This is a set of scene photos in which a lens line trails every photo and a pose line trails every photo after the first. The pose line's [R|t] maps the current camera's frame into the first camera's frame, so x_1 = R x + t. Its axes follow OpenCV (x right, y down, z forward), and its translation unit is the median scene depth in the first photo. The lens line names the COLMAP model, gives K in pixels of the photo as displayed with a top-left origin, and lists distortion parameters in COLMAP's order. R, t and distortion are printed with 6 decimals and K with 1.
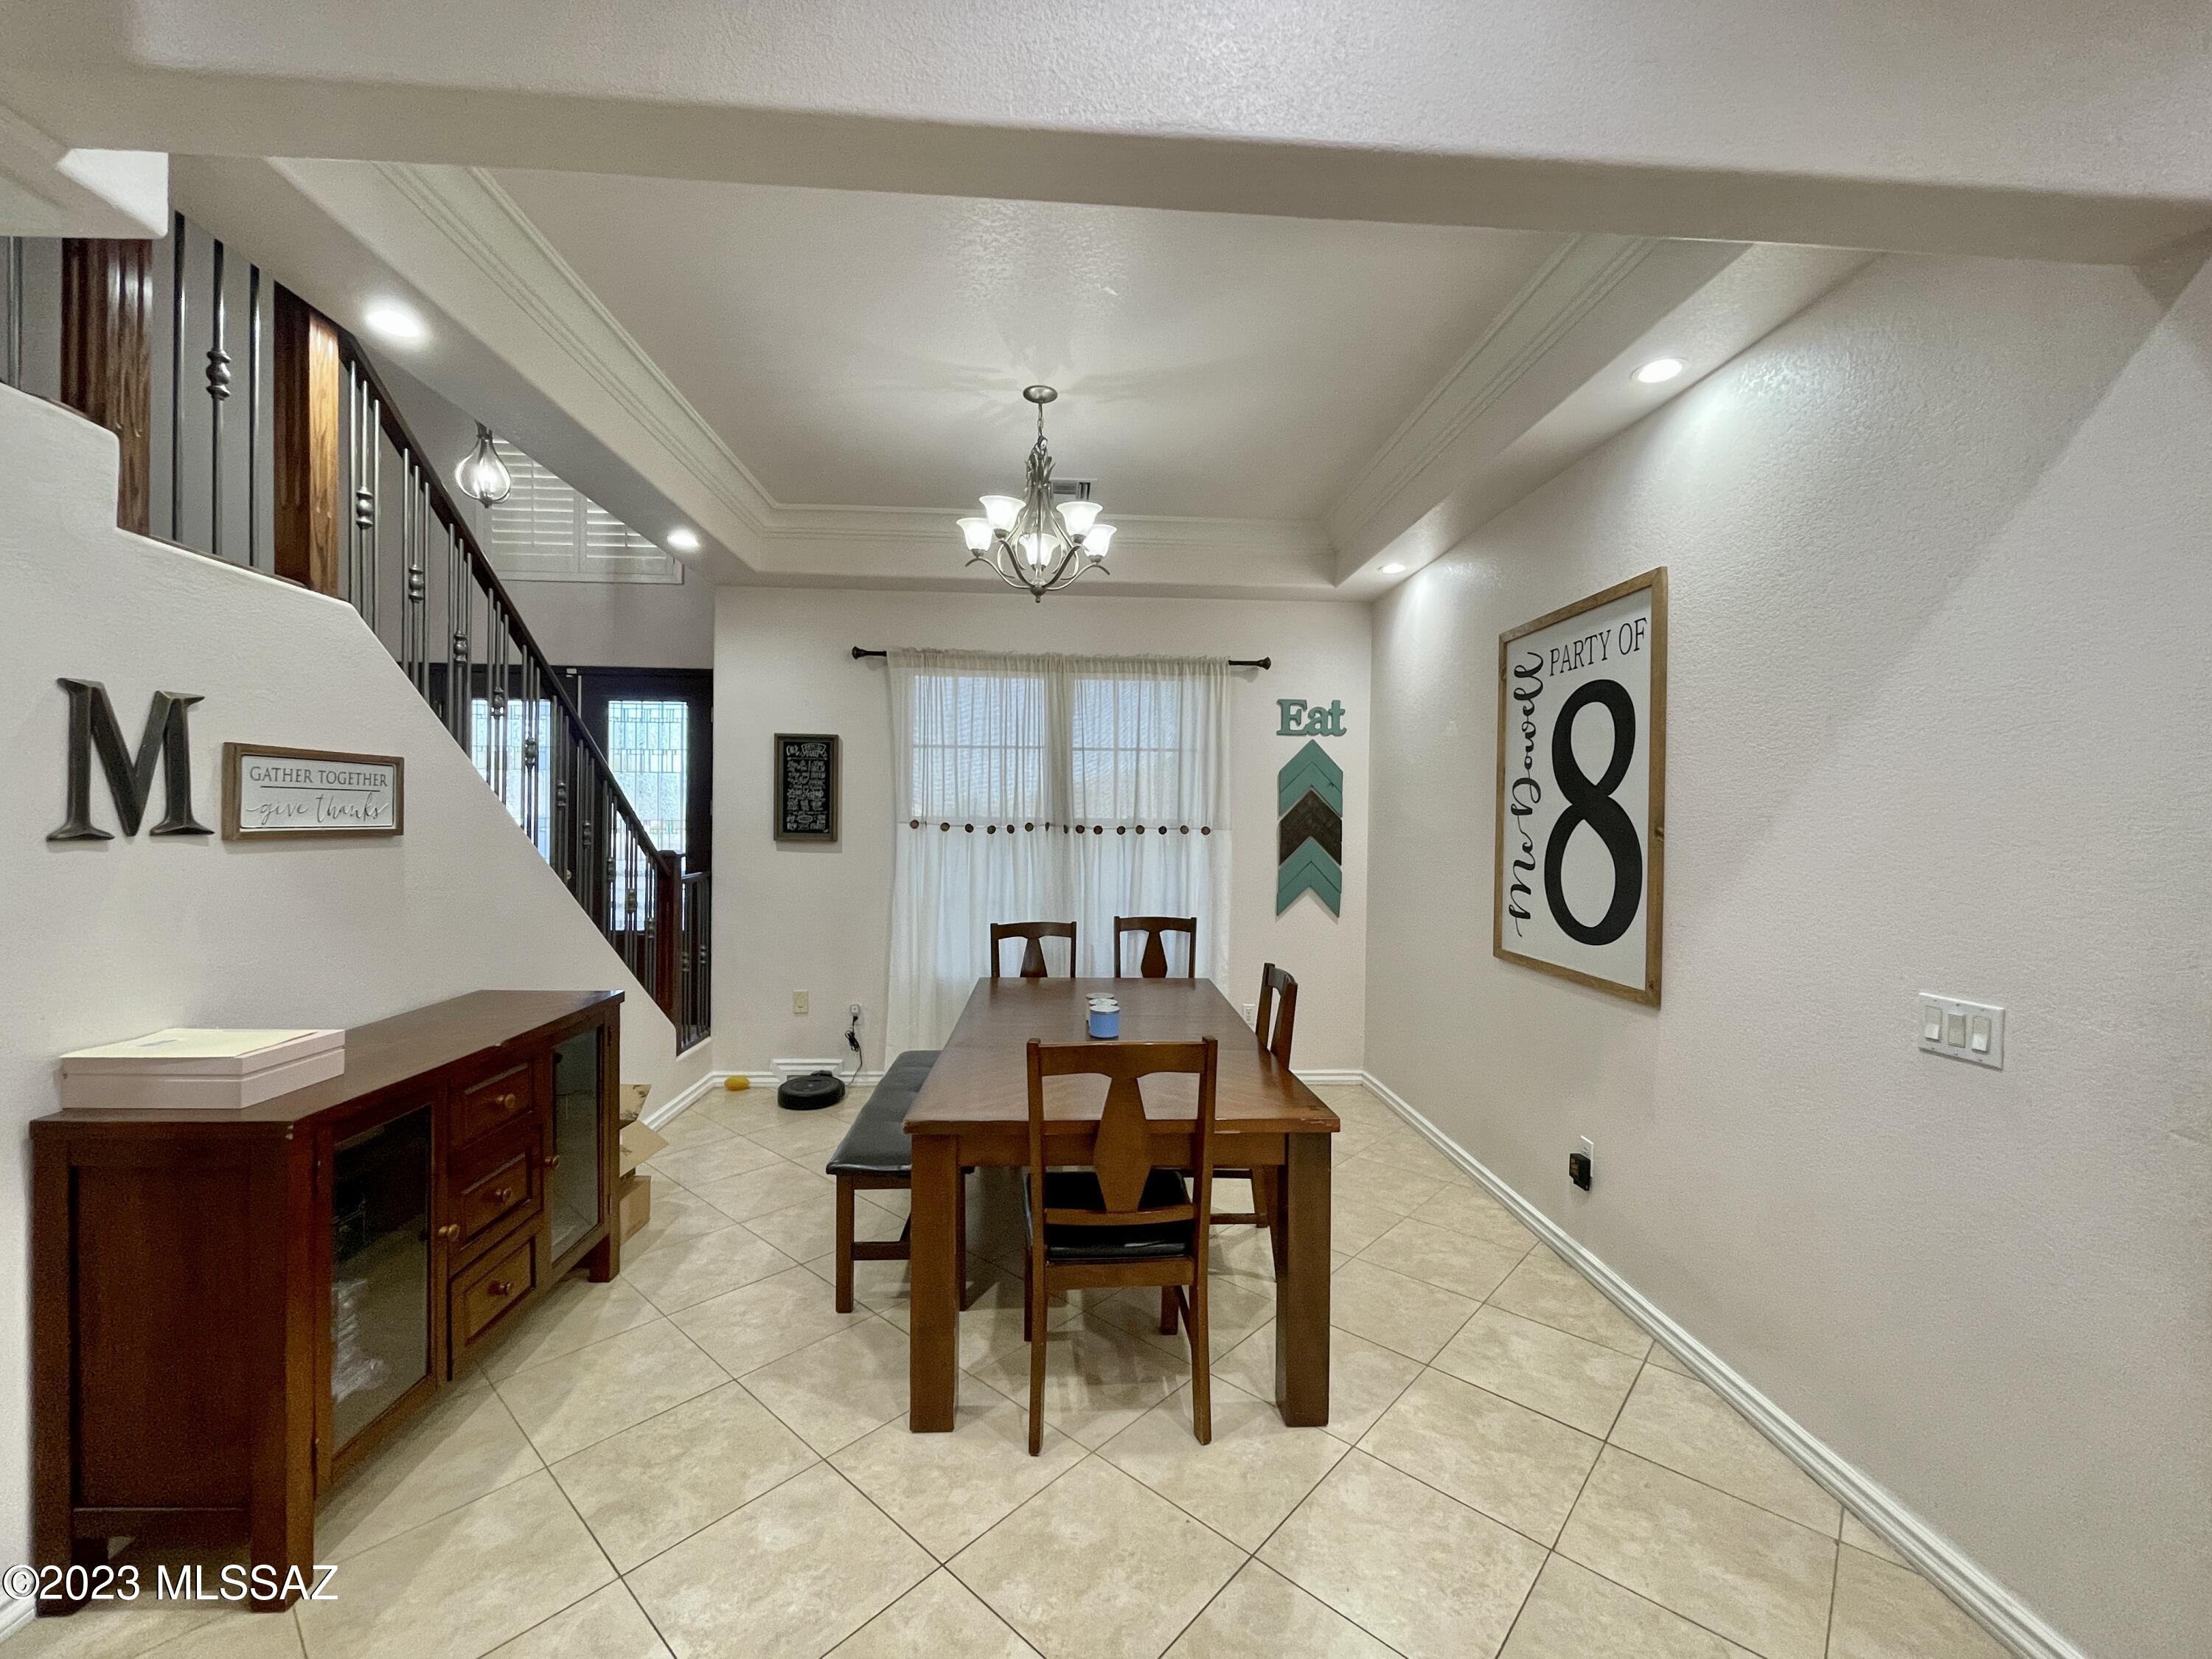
lens RADIAL K [[902.6, 0, 1105.5], [0, 902.6, 827.6], [0, 0, 1]] dist [-0.000196, -0.000974]
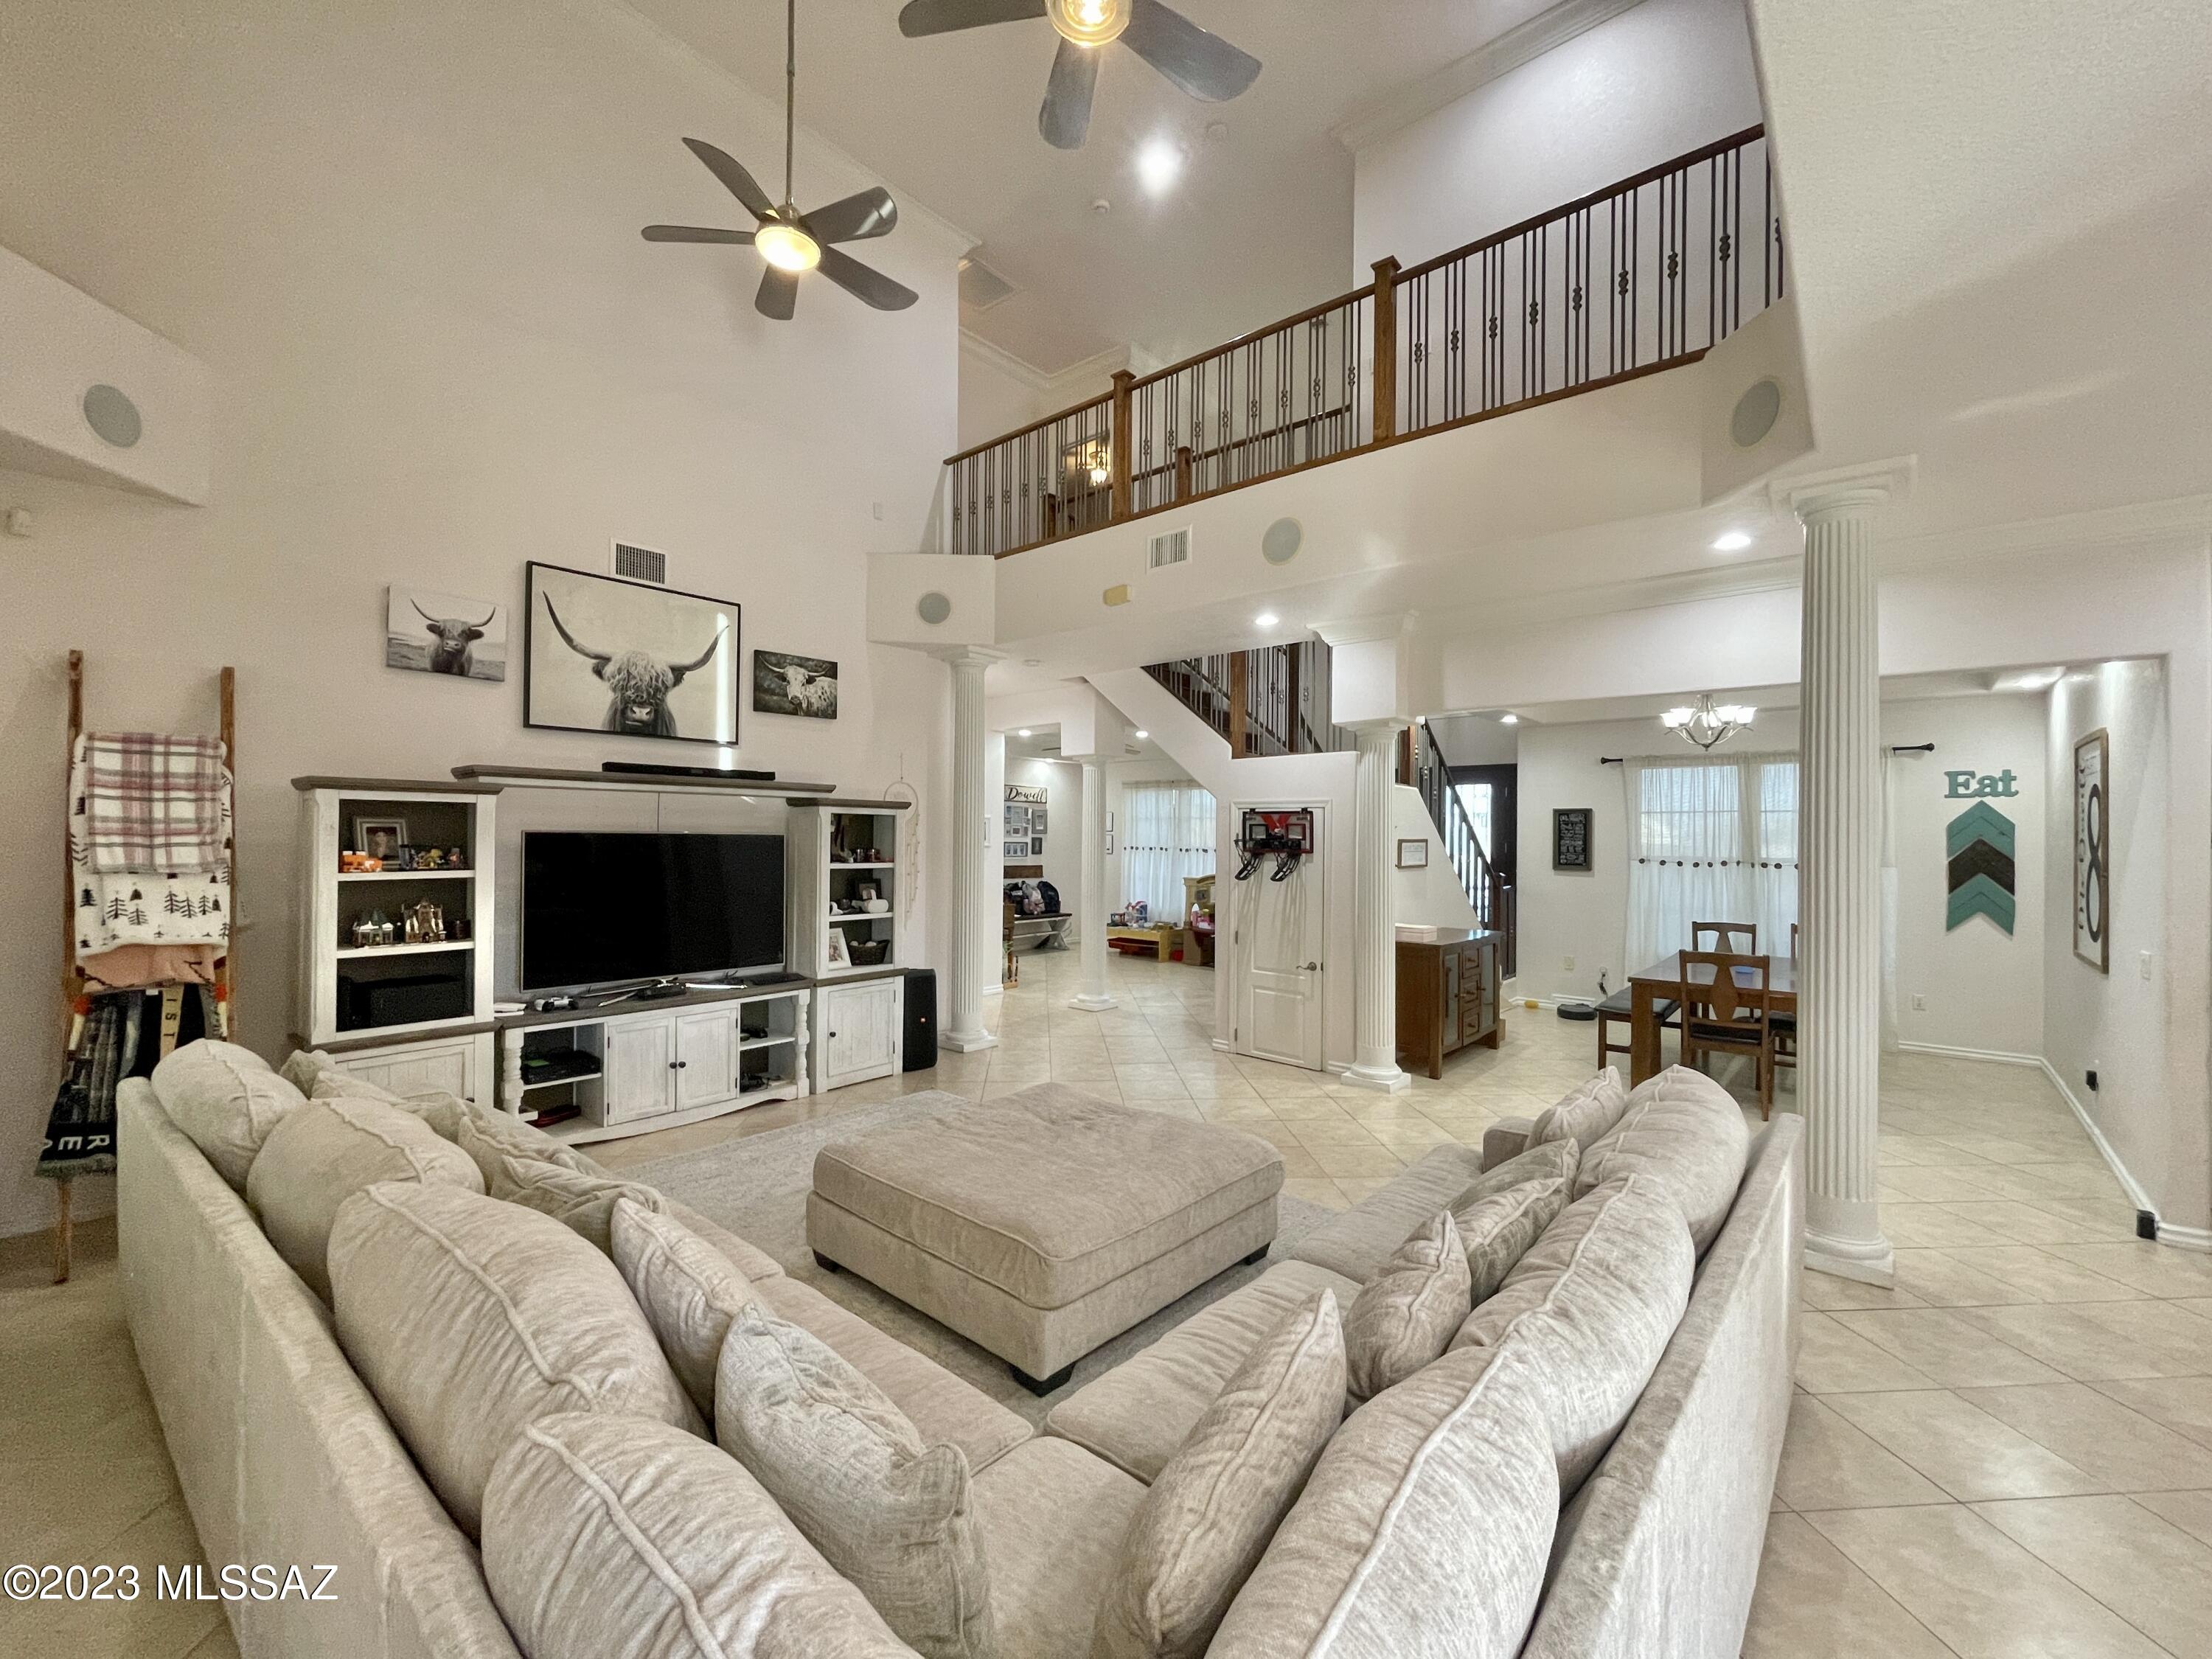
lens RADIAL K [[902.6, 0, 1099.7], [0, 902.6, 831.6], [0, 0, 1]] dist [-0.000196, -0.000974]
pose [[0.717163, -0.010703, -0.696823, 0.227439], [-0.003278, 0.999819, -0.018730, -0.022602], [0.696897, 0.015717, 0.716999, -0.877640]]
